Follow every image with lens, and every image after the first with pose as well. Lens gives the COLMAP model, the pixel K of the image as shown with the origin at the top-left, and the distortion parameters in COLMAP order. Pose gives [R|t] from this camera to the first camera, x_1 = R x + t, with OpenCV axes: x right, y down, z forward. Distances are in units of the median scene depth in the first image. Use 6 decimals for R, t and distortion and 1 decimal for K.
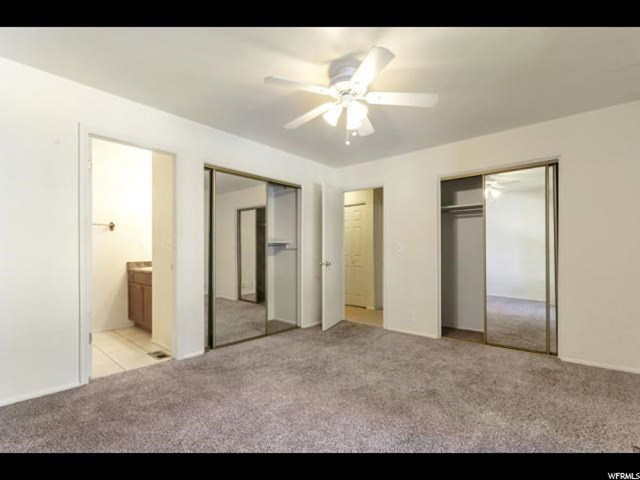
lens RADIAL K [[302.2, 0, 320.4], [0, 302.2, 255.5], [0, 0, 1]] dist [-0.000674, -0.000042]
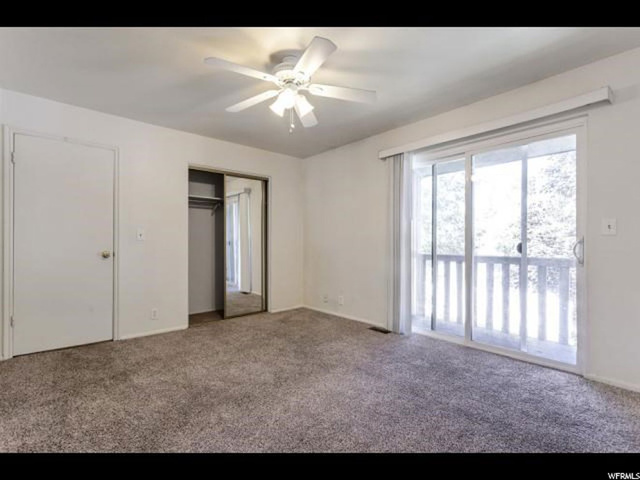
lens RADIAL K [[307.6, 0, 320.0], [0, 307.6, 240.0], [0, 0, 1]] dist [-0.001287, -0.000168]
pose [[0.134574, 0.001497, 0.990902, -0.664600], [-0.003819, 0.999992, -0.000992, -0.015930], [-0.990896, -0.003651, 0.134578, 0.531985]]
